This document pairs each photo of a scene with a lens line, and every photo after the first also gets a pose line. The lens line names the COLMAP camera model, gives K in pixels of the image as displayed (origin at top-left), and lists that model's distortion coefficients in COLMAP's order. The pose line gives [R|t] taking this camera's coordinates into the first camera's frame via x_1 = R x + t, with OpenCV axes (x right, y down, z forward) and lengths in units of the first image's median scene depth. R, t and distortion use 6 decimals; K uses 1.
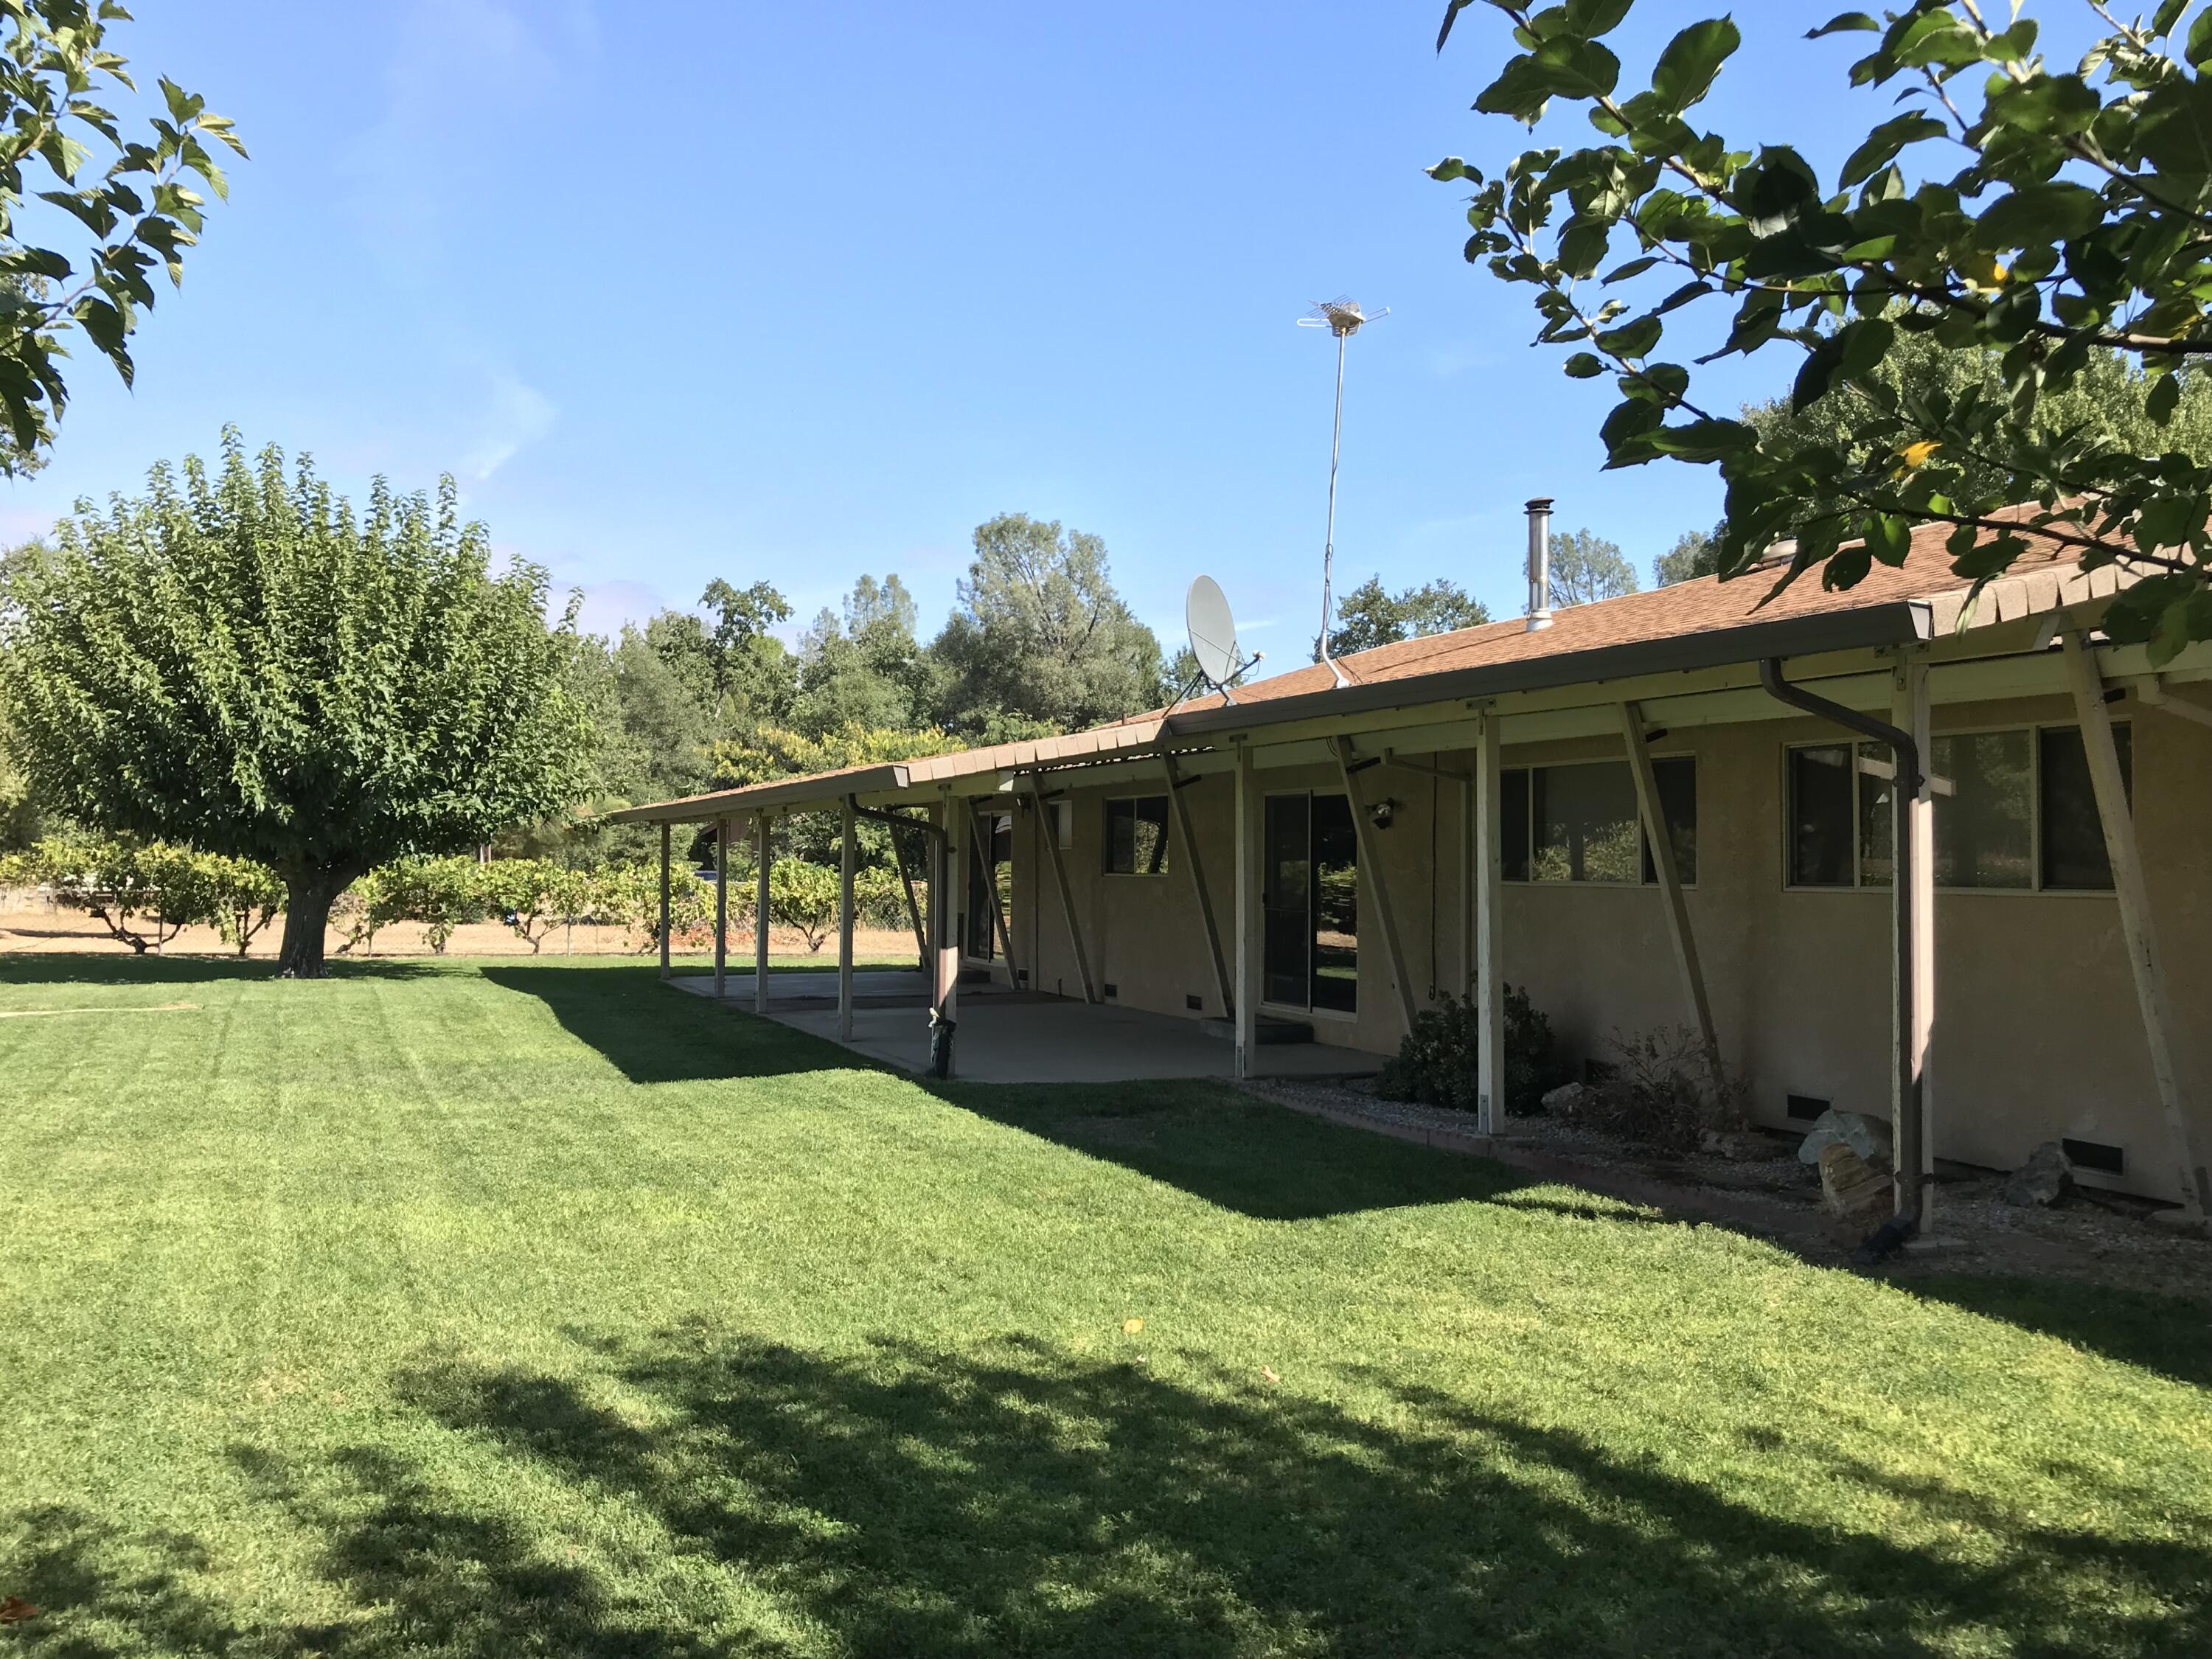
lens RADIAL K [[1901.4, 0, 1108.1], [0, 1901.4, 833.0], [0, 0, 1]] dist [0.042505, 0.000095]
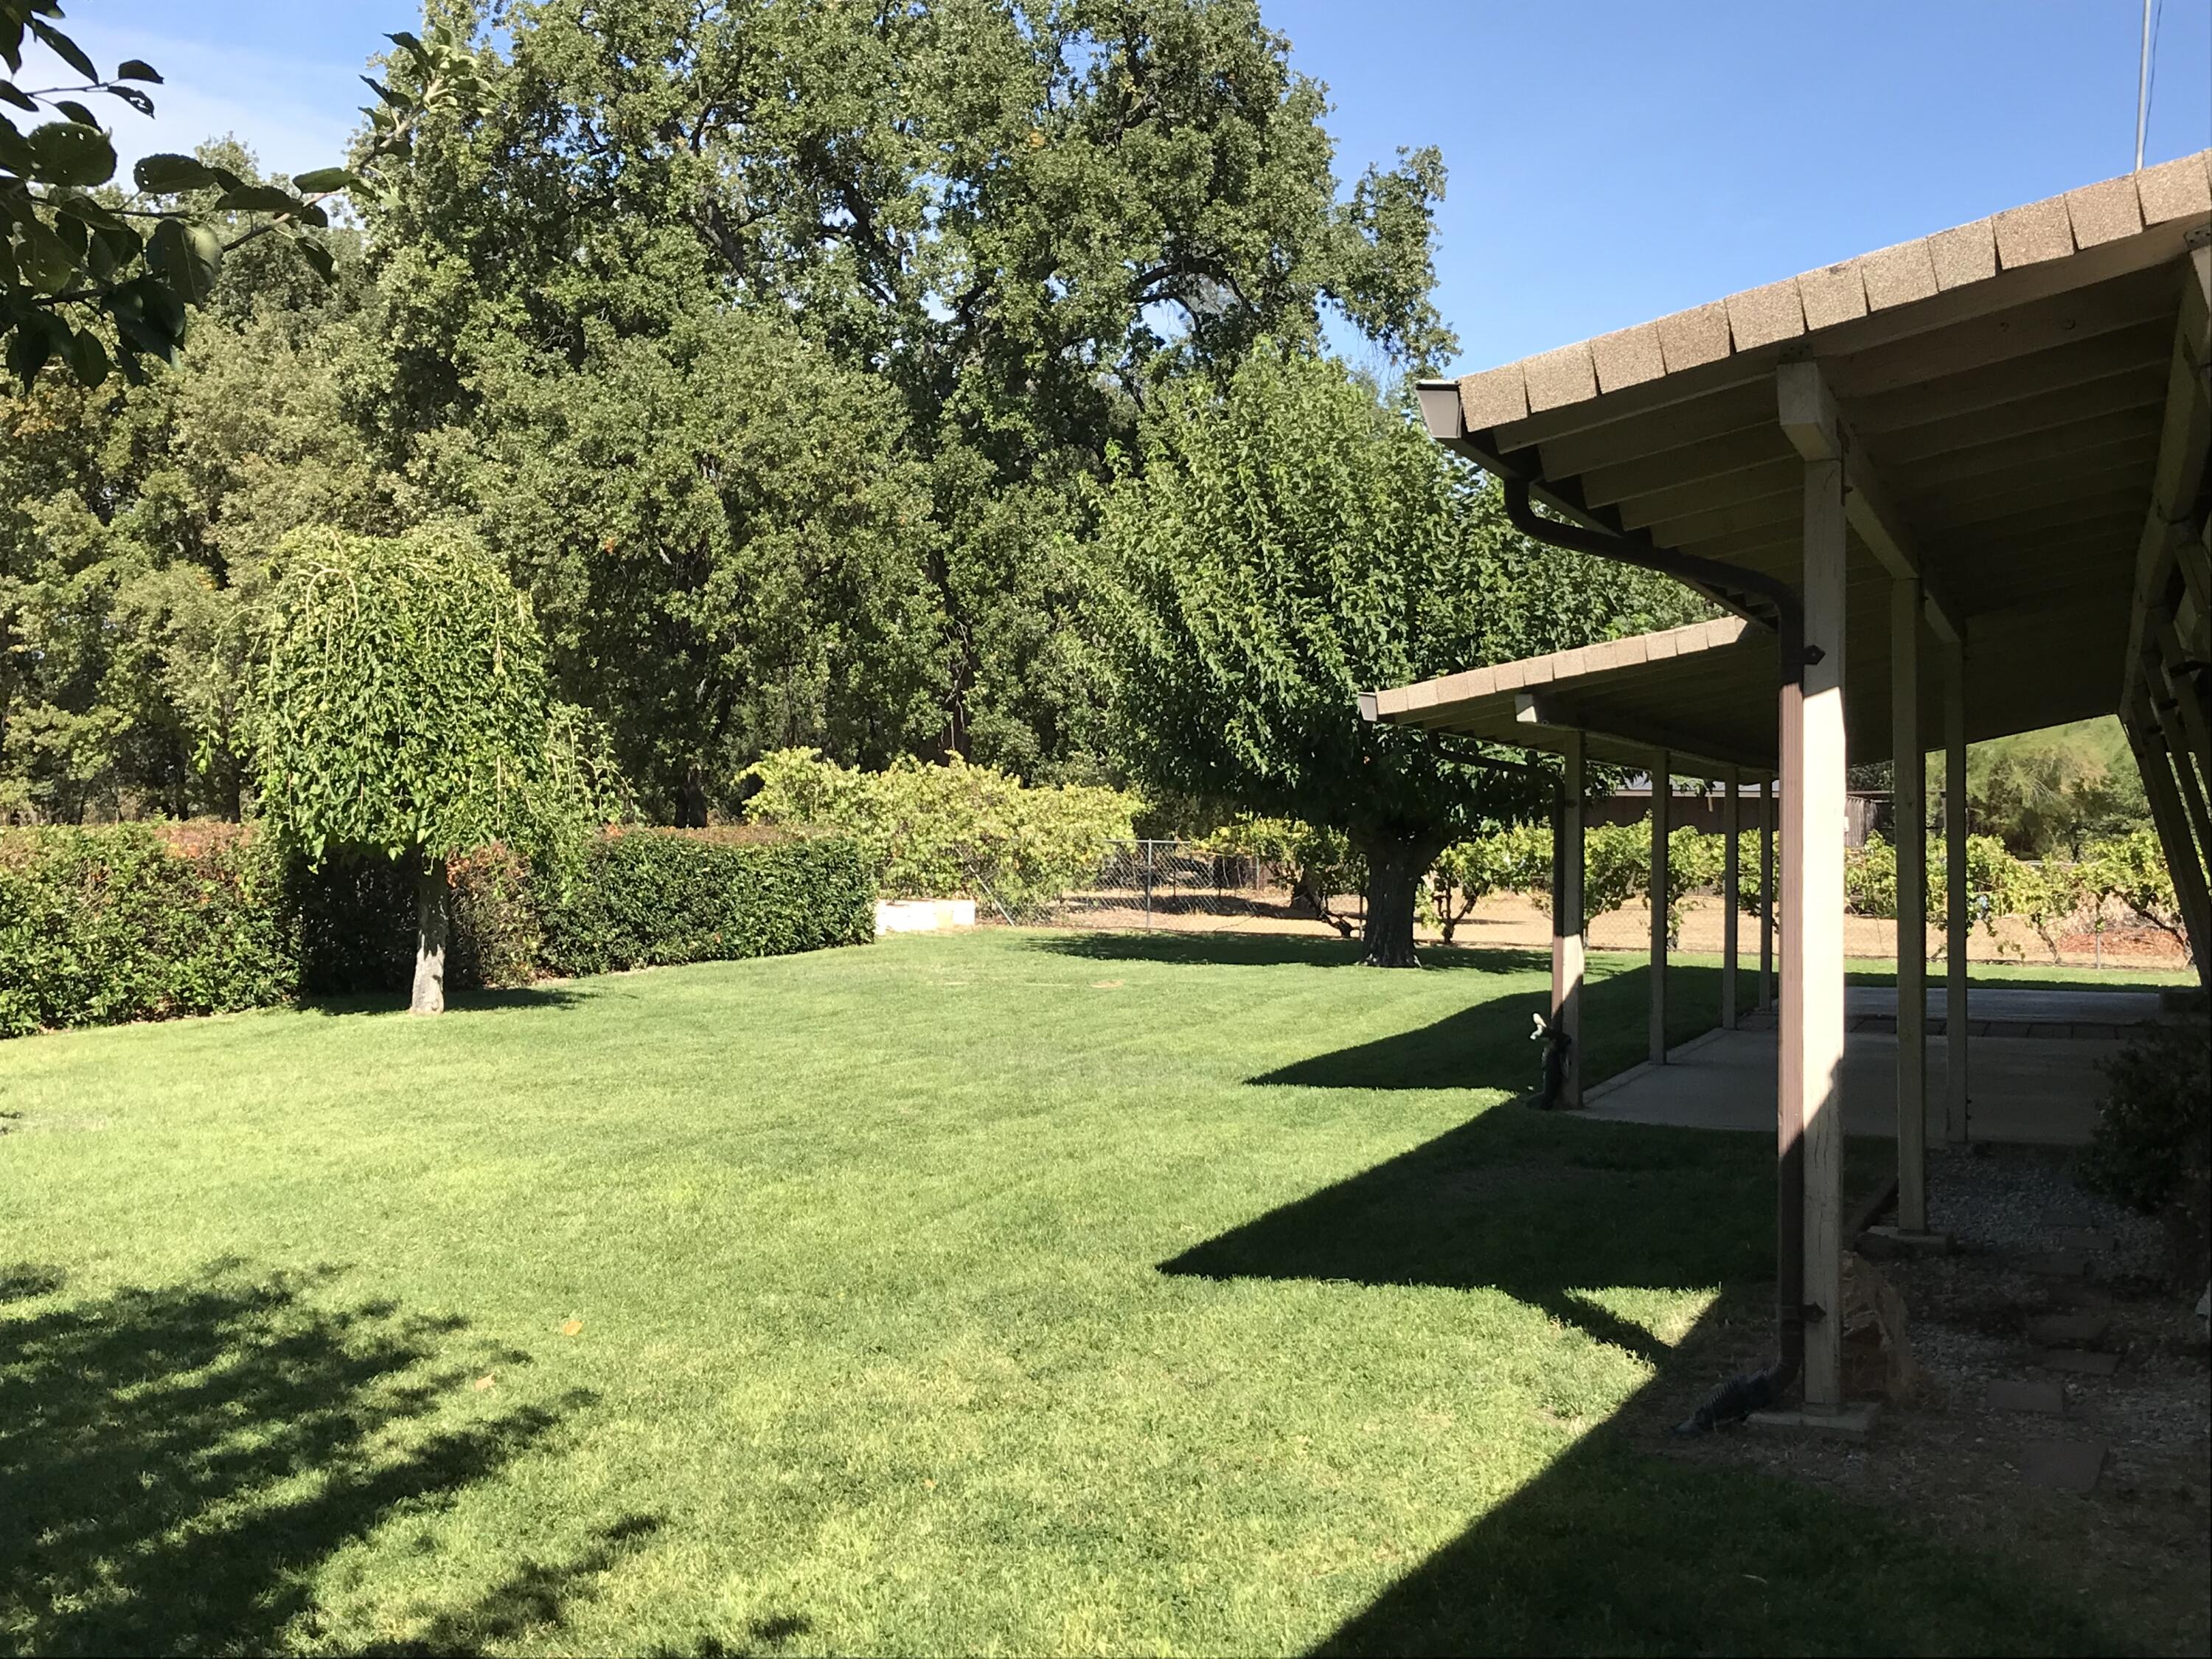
lens RADIAL K [[2582.2, 0, 1105.9], [0, 2582.2, 830.4], [0, 0, 1]] dist [0.006526, 0.000000]
pose [[0.693804, -0.003390, -0.720155, 0.320627], [0.009121, 0.999950, 0.004080, 0.008432], [0.720106, -0.009399, 0.693801, 0.104233]]
